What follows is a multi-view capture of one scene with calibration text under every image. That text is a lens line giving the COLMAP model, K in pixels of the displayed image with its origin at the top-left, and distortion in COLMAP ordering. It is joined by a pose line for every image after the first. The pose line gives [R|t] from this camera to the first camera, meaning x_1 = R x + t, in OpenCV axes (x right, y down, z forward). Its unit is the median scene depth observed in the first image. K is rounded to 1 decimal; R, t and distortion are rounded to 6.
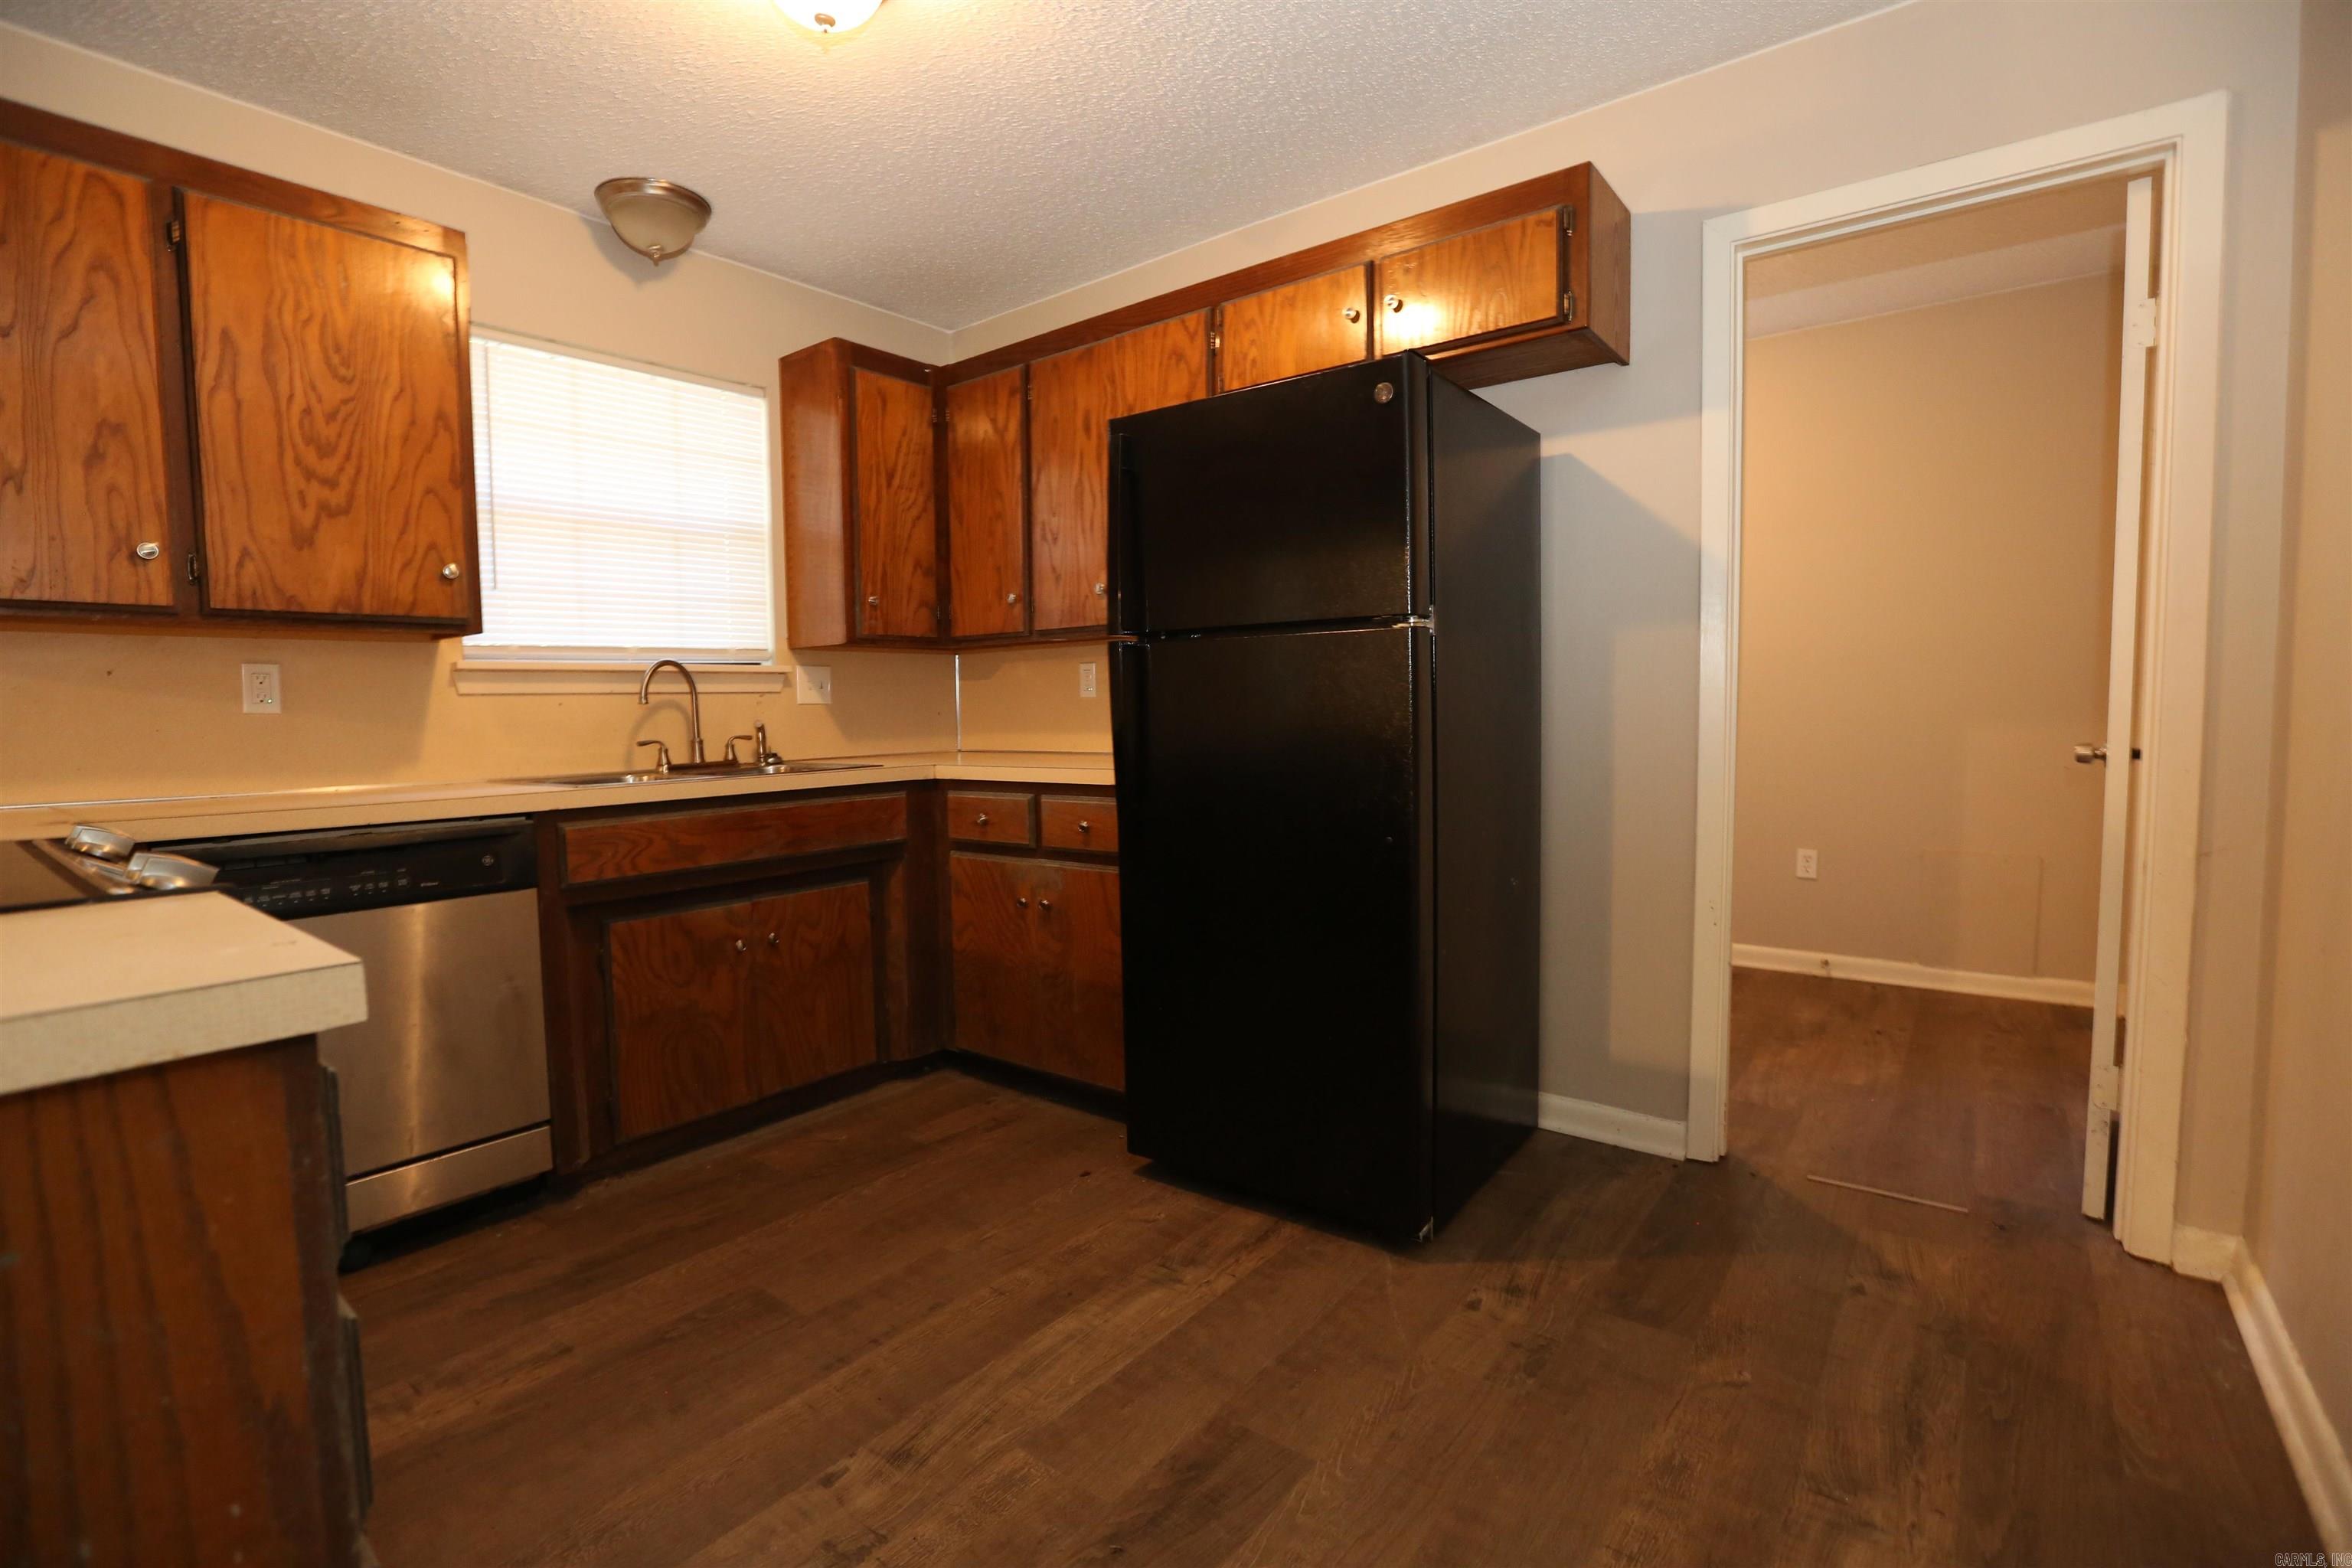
lens RADIAL K [[1063.7, 0, 1171.5], [0, 1063.7, 788.7], [0, 0, 1]] dist [-0.050673, 0.012721]
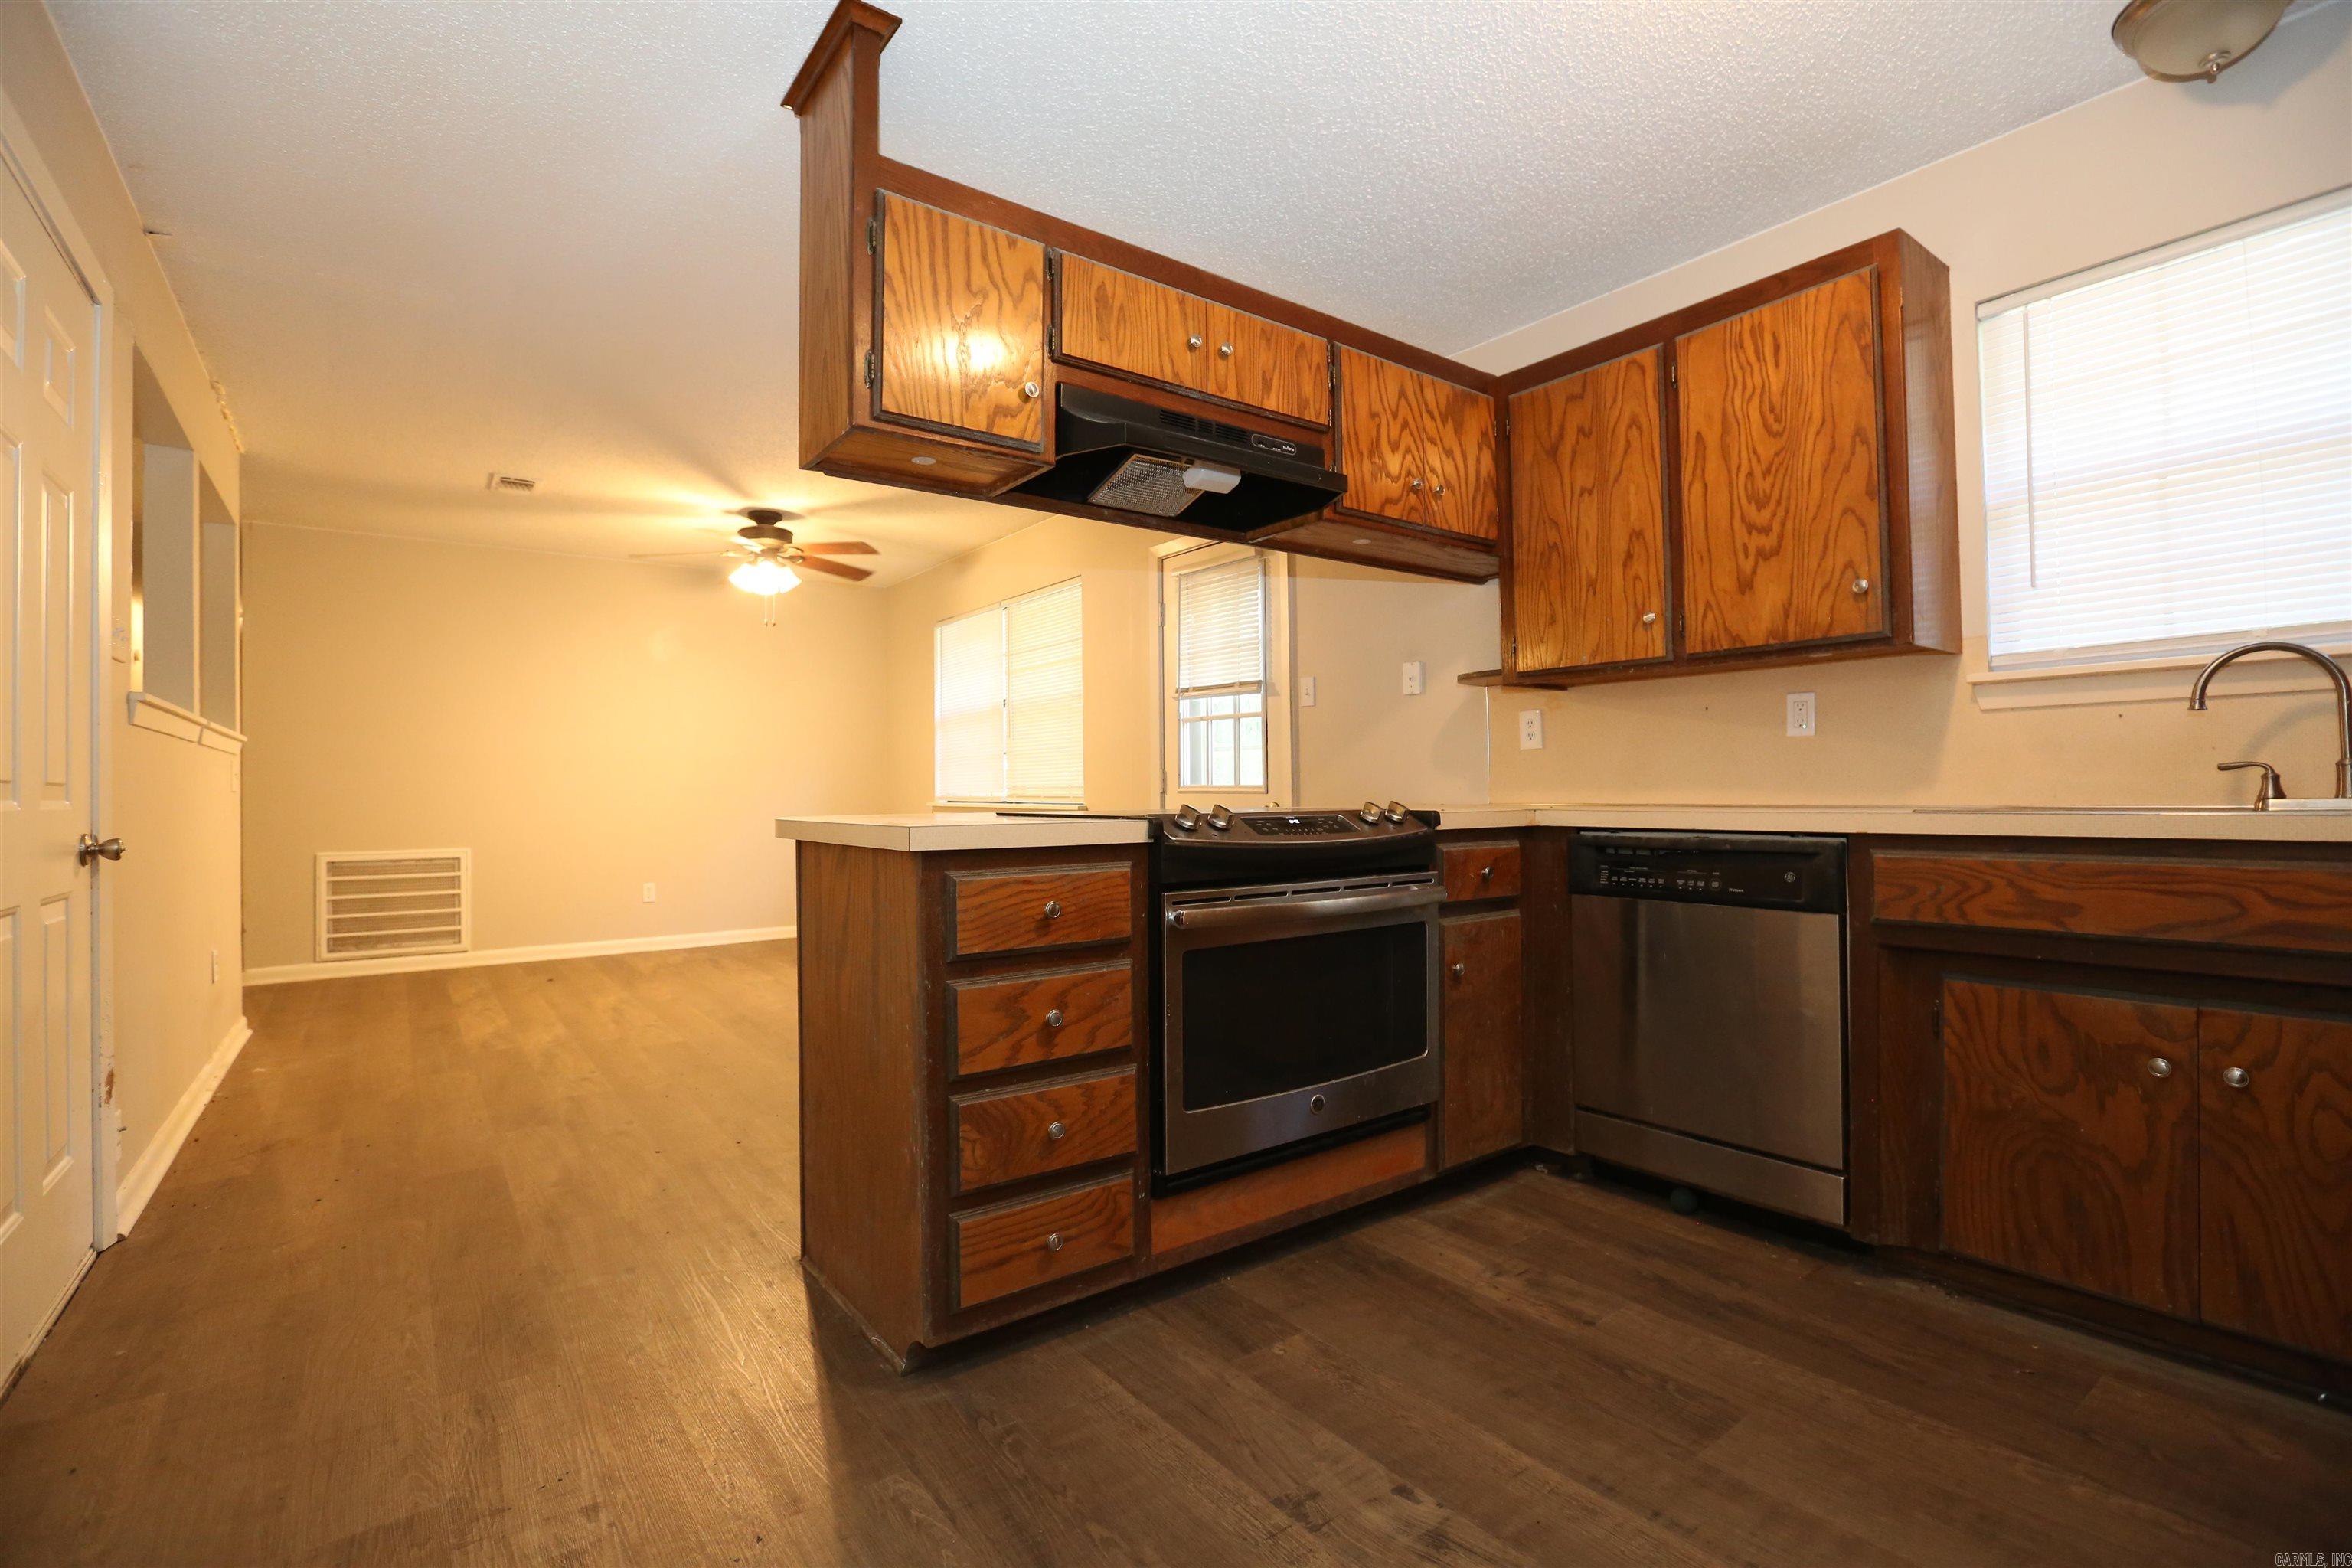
lens RADIAL K [[1063.7, 0, 1172.7], [0, 1063.7, 789.5], [0, 0, 1]] dist [-0.050673, 0.012721]
pose [[-0.265793, 0.015981, -0.963898, 0.450609], [-0.058756, 0.997735, 0.032744, -0.012541], [0.962238, 0.065338, -0.264252, 0.678220]]
